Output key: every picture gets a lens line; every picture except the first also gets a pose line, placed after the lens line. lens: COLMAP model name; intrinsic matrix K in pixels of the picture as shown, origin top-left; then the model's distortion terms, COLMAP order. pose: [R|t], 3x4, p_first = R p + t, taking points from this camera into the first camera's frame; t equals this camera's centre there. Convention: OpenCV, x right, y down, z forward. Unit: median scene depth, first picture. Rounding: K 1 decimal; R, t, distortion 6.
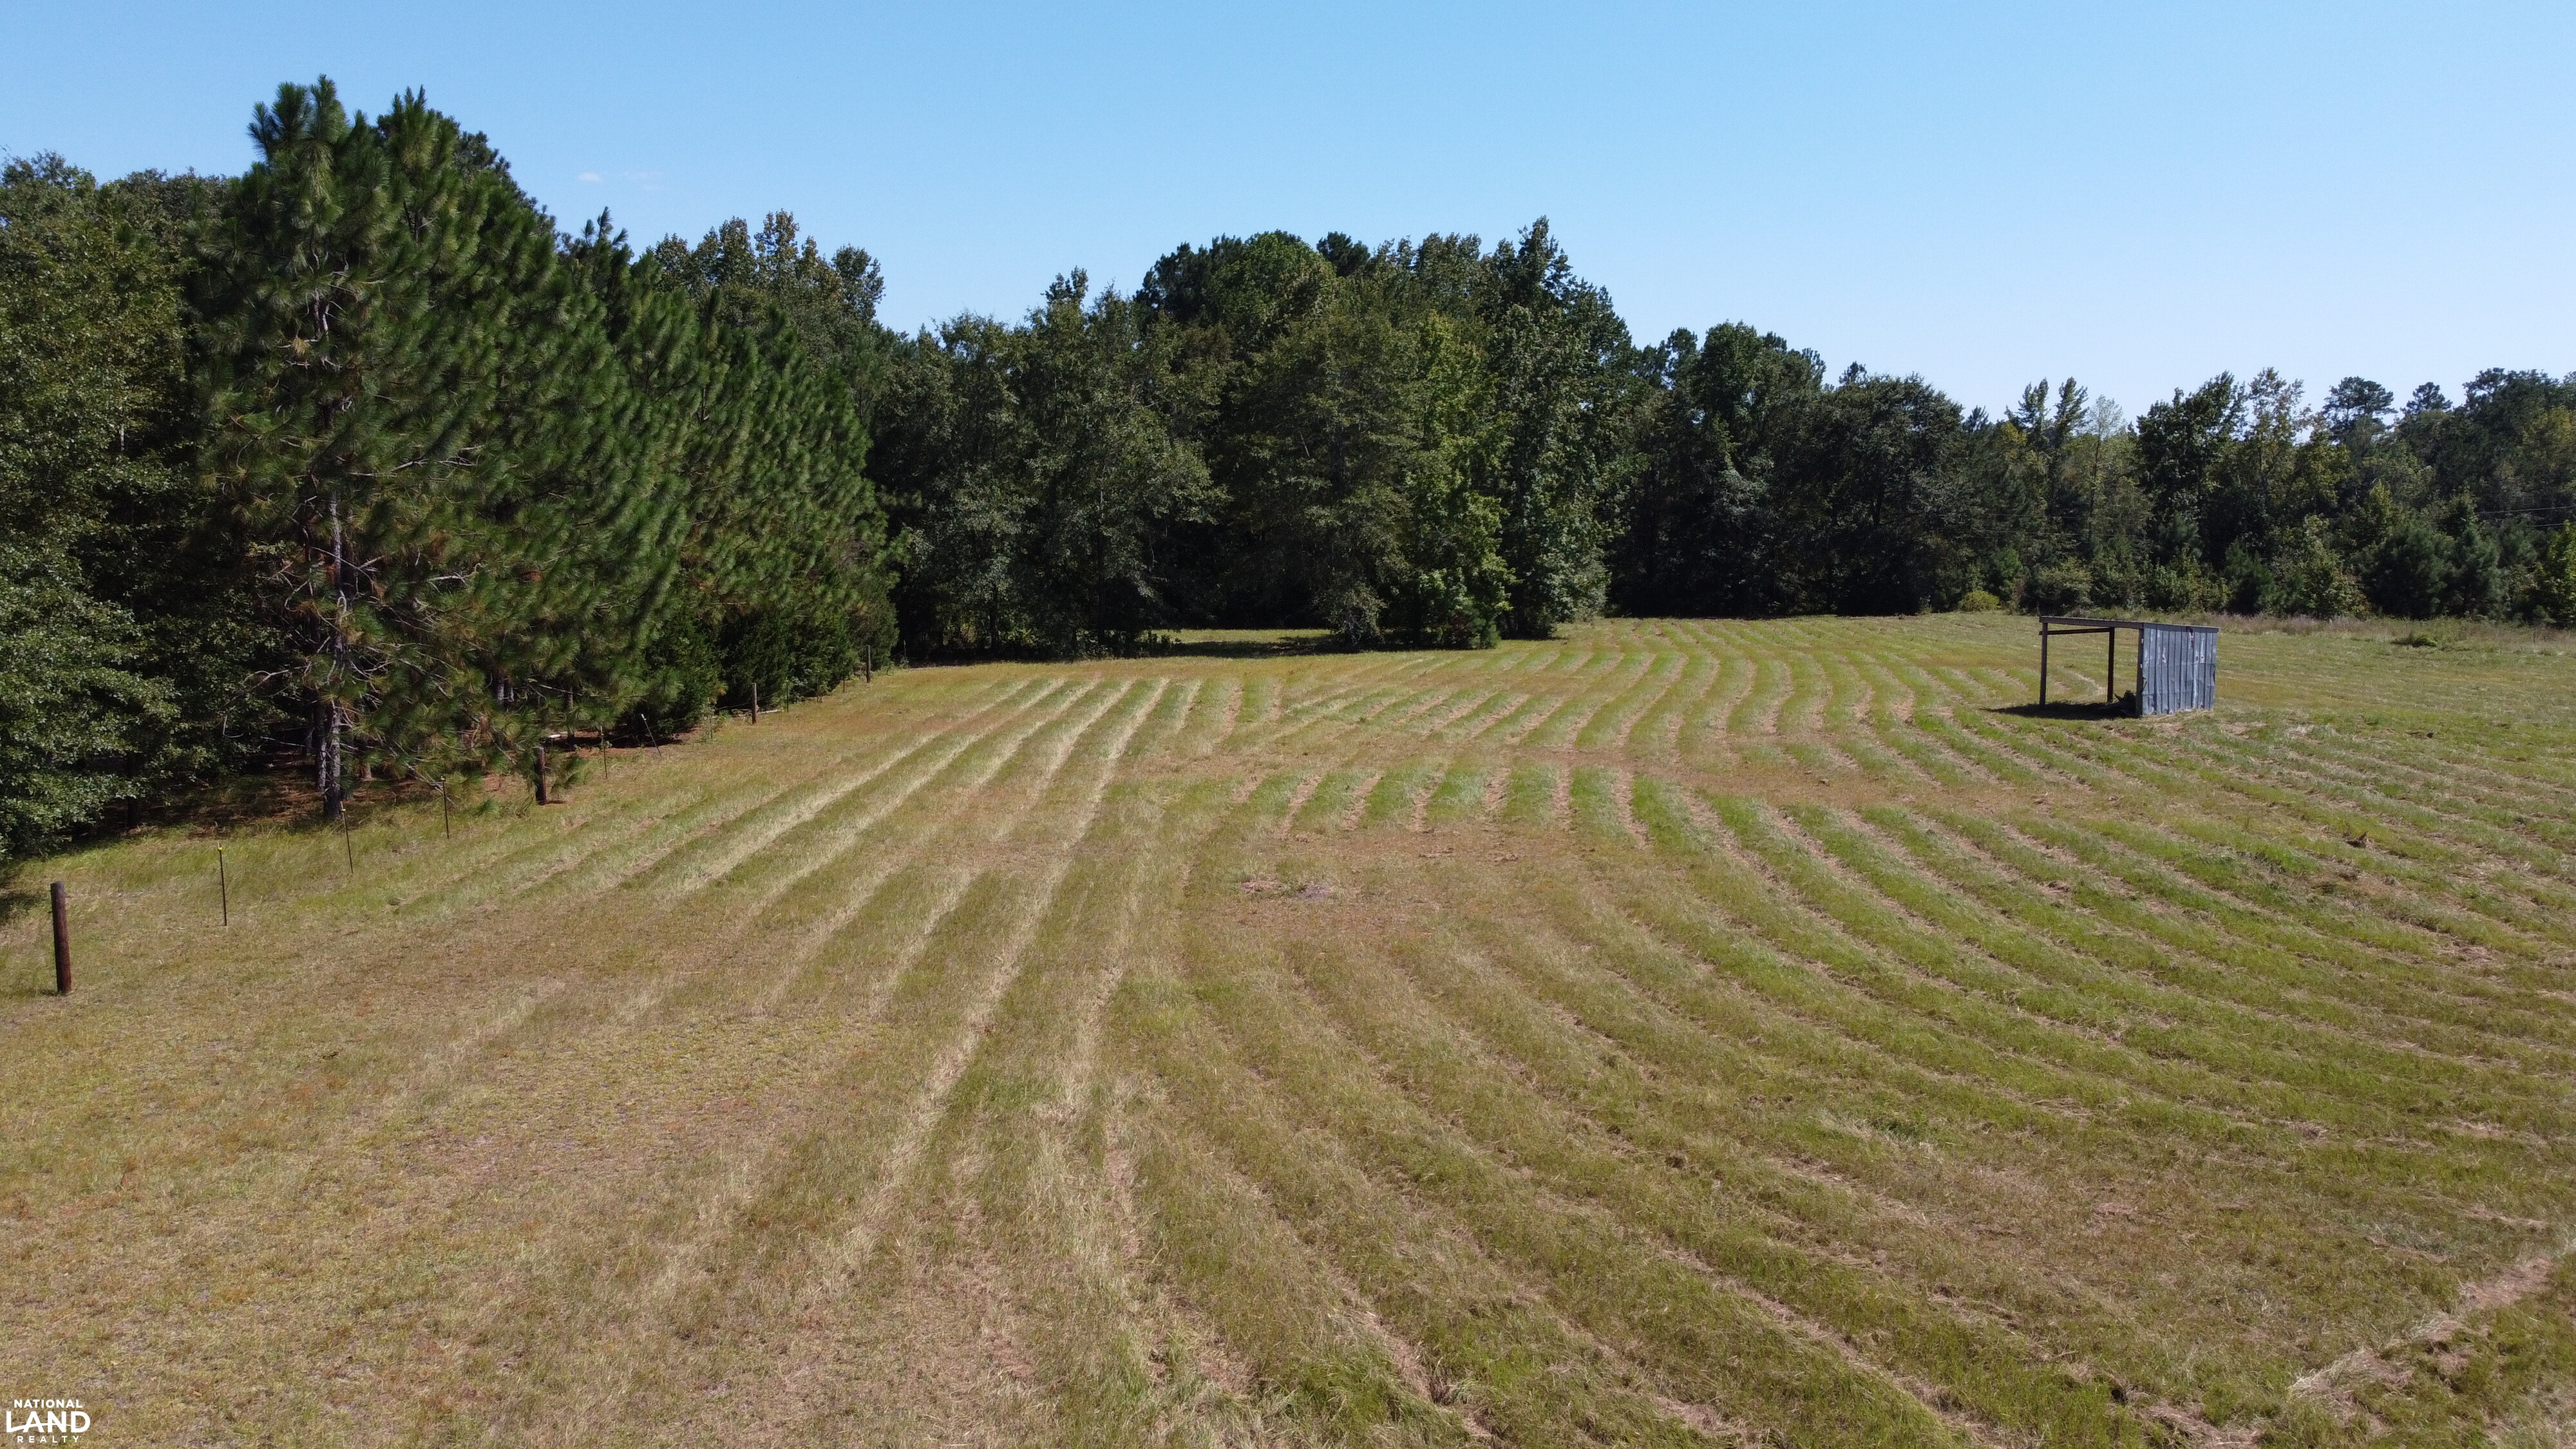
lens RADIAL K [[1937.0, 0, 1288.0], [0, 1937.0, 724.5], [0, 0, 1]] dist [-0.011591, -0.001620]
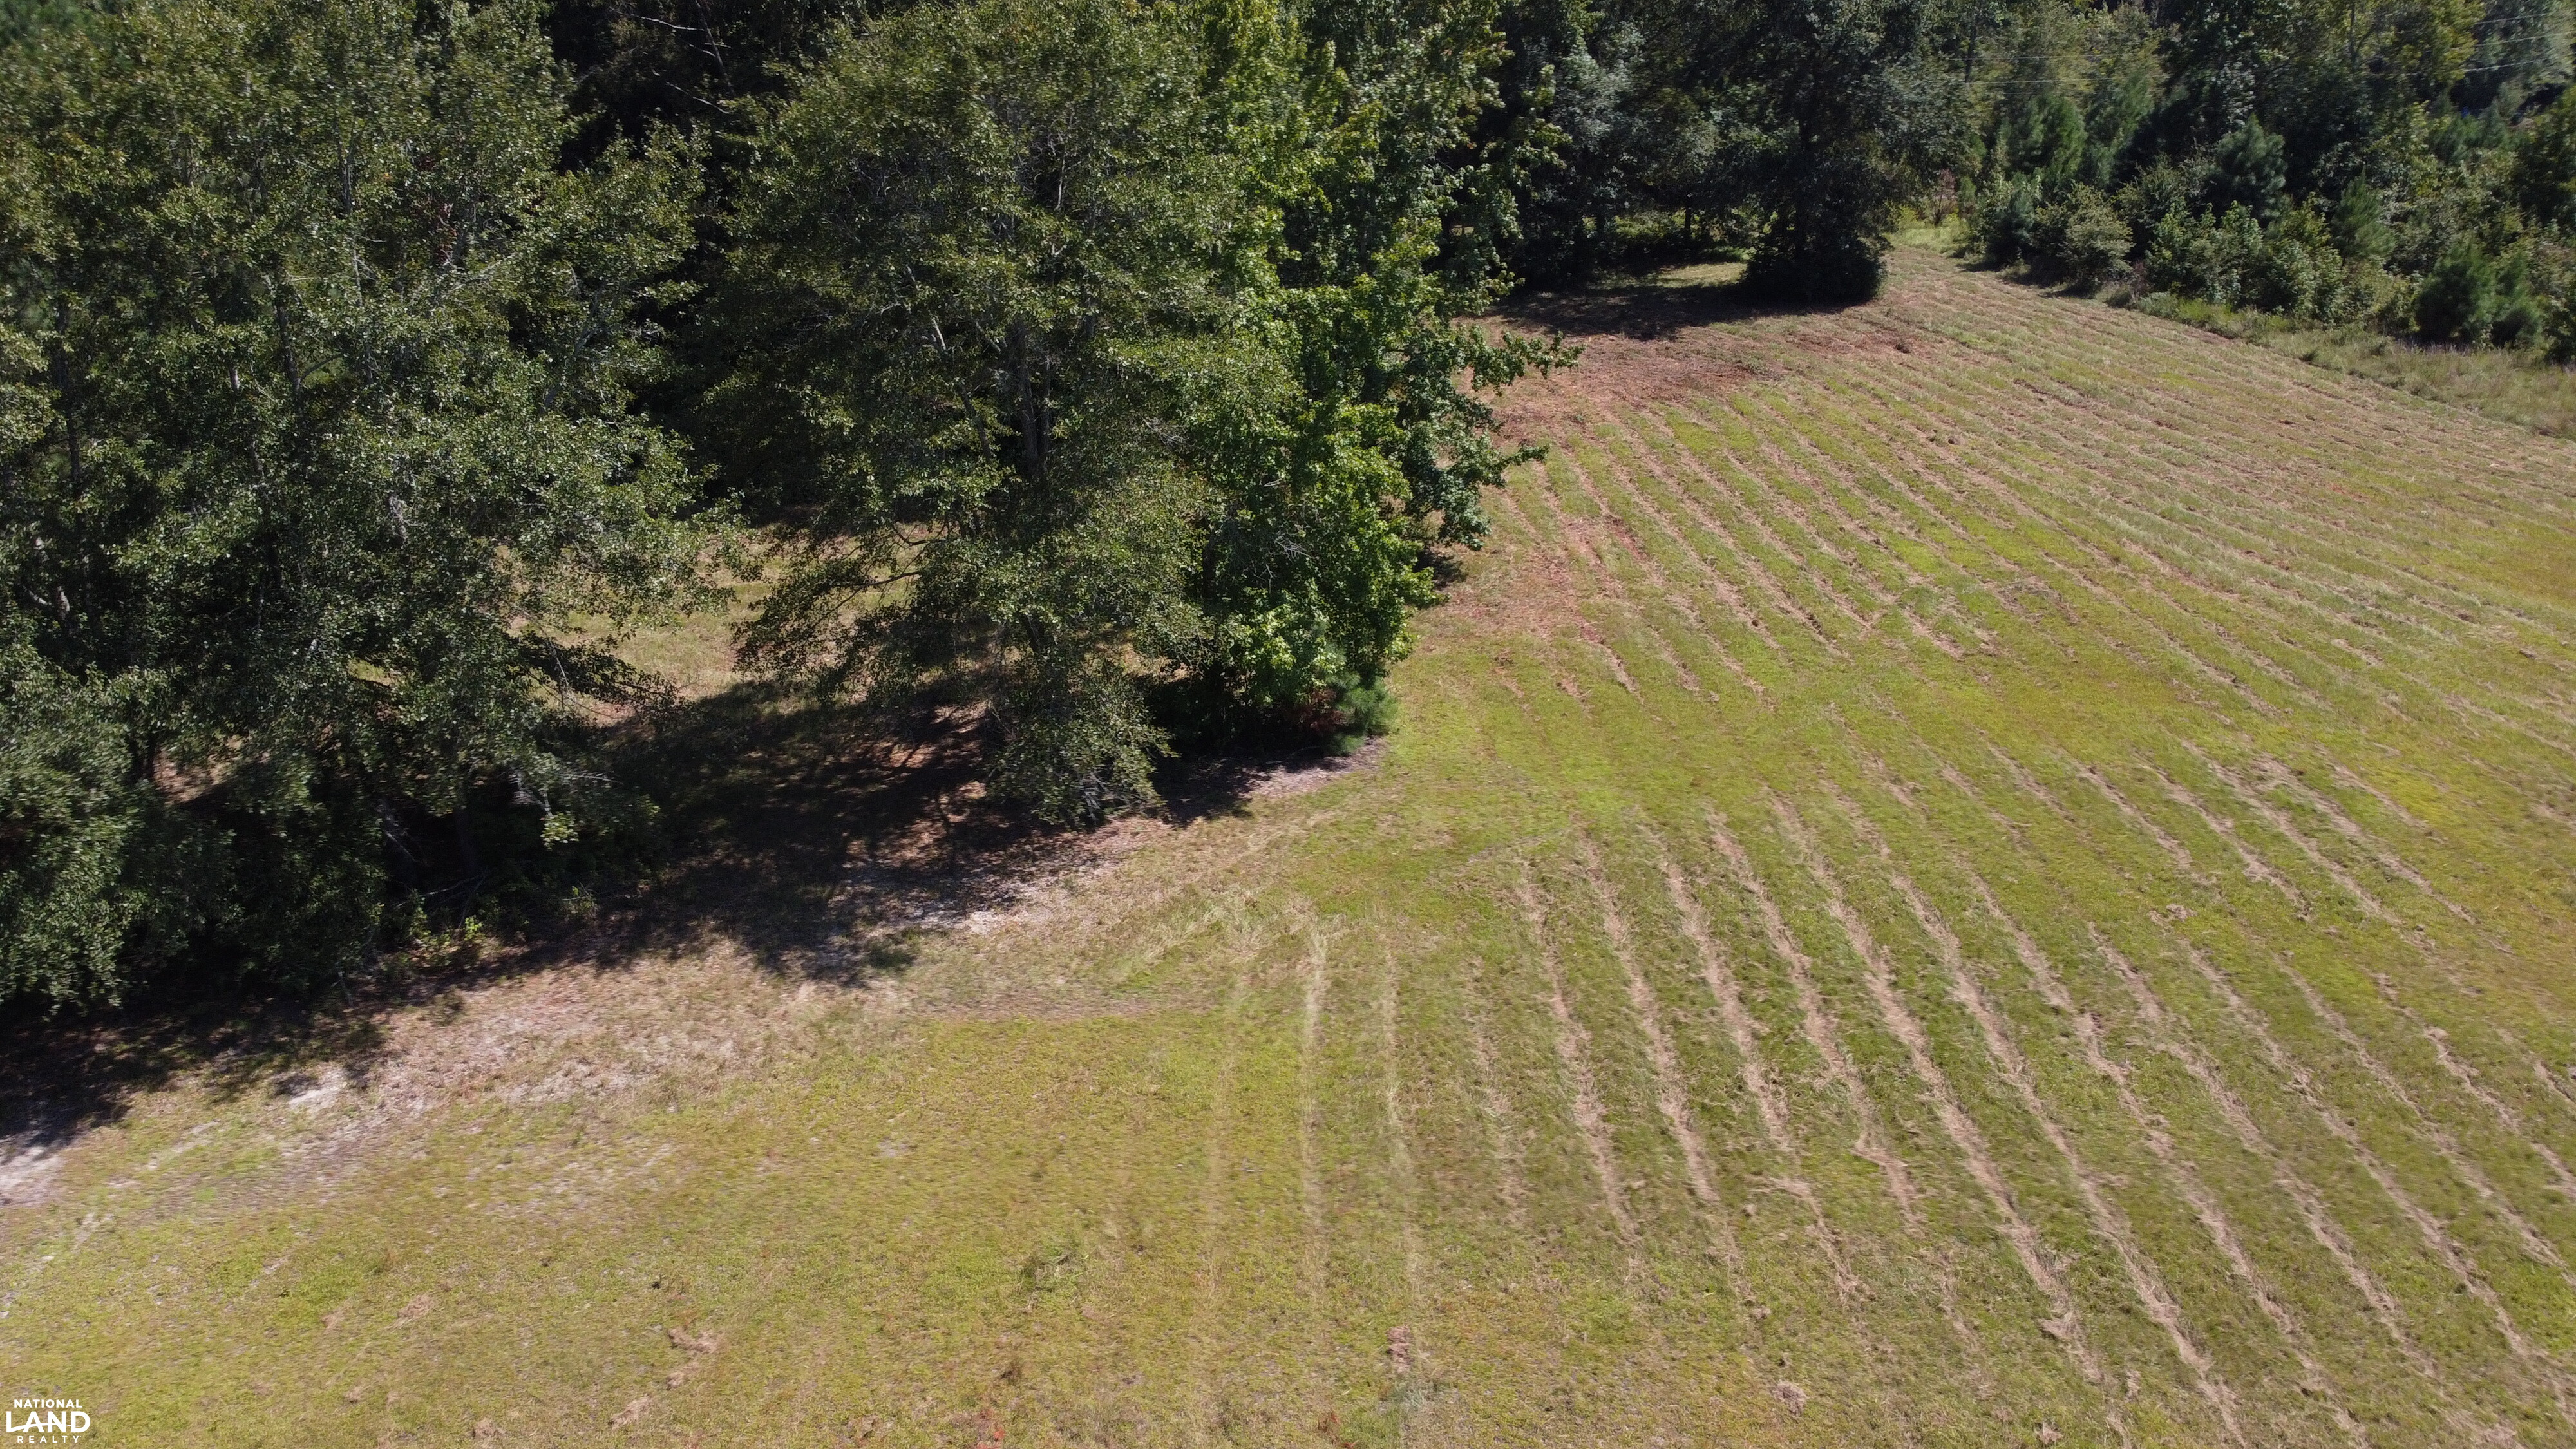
lens RADIAL K [[1930.9, 0, 1288.0], [0, 1930.9, 724.5], [0, 0, 1]] dist [-0.005419, -0.001169]
pose [[0.976239, -0.102322, 0.191020, -0.003214], [0.039731, 0.951073, 0.306400, -0.167393], [-0.213025, -0.291530, 0.932540, 0.530341]]
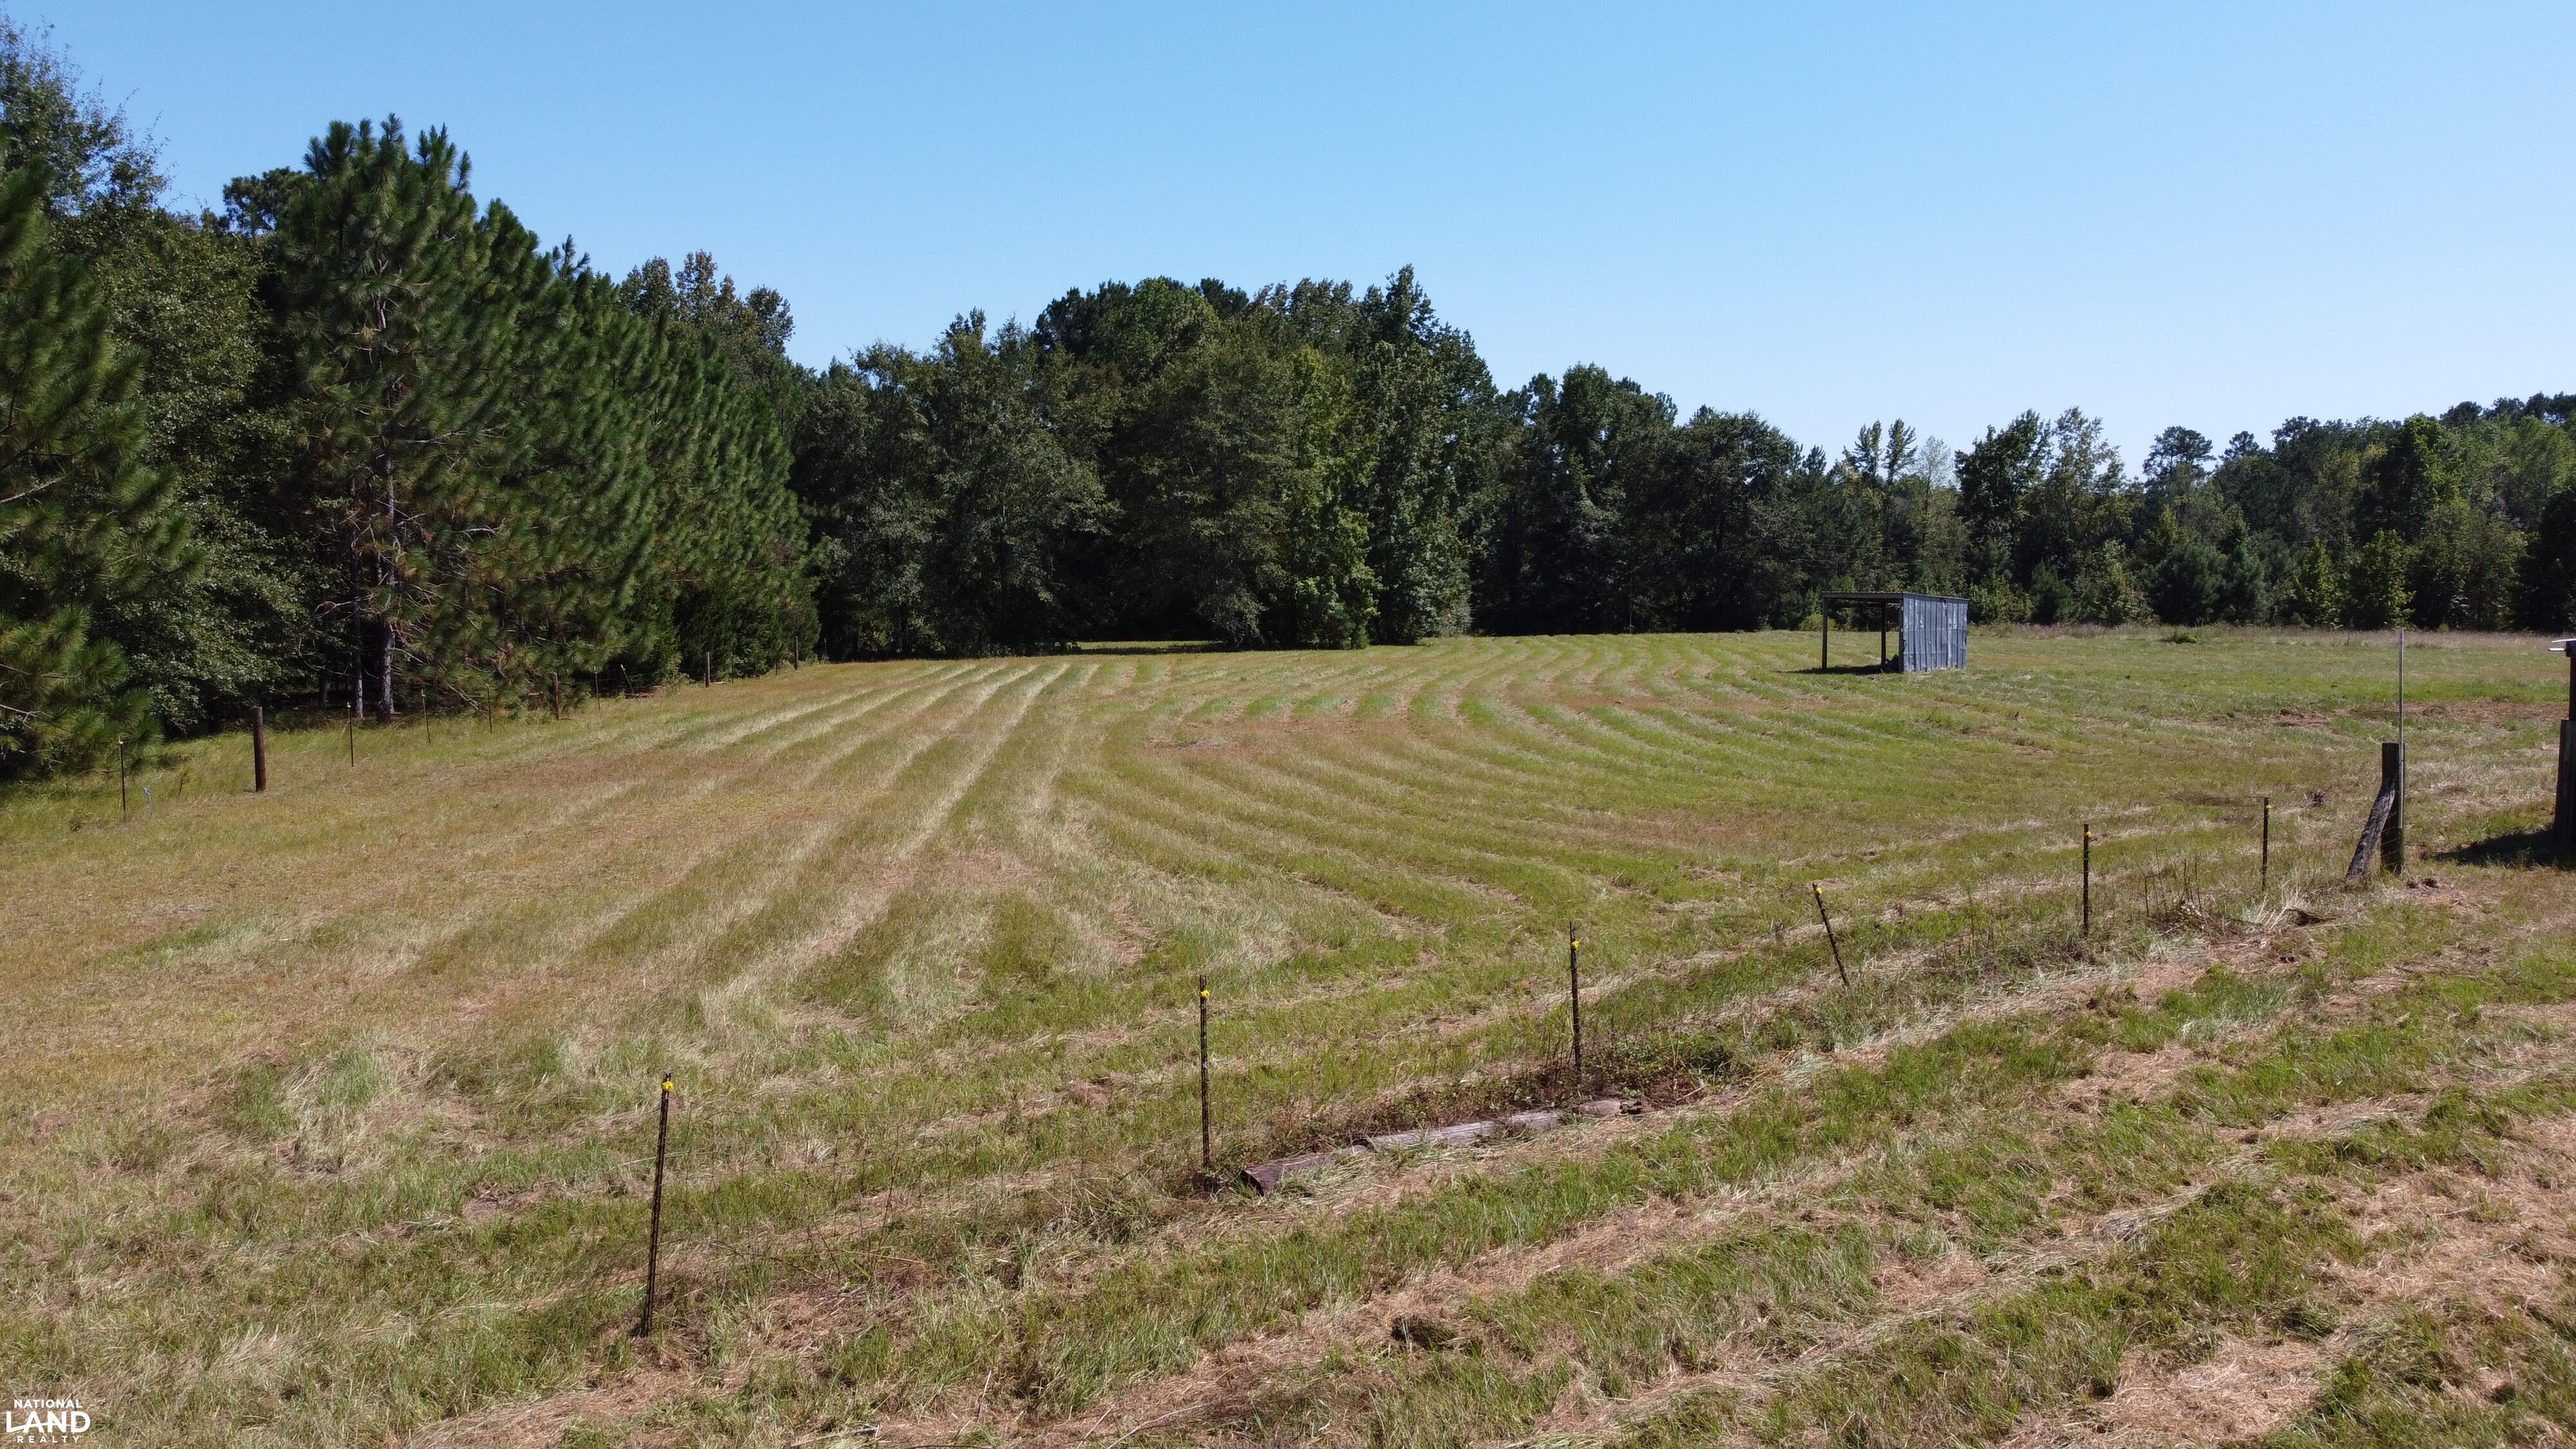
lens RADIAL K [[1937.0, 0, 1288.0], [0, 1937.0, 724.5], [0, 0, 1]] dist [-0.011591, -0.001620]
pose [[0.998214, -0.007324, 0.059287, -0.001769], [0.009064, 0.999535, -0.029122, 0.031800], [-0.059046, 0.029607, 0.997816, -0.084754]]
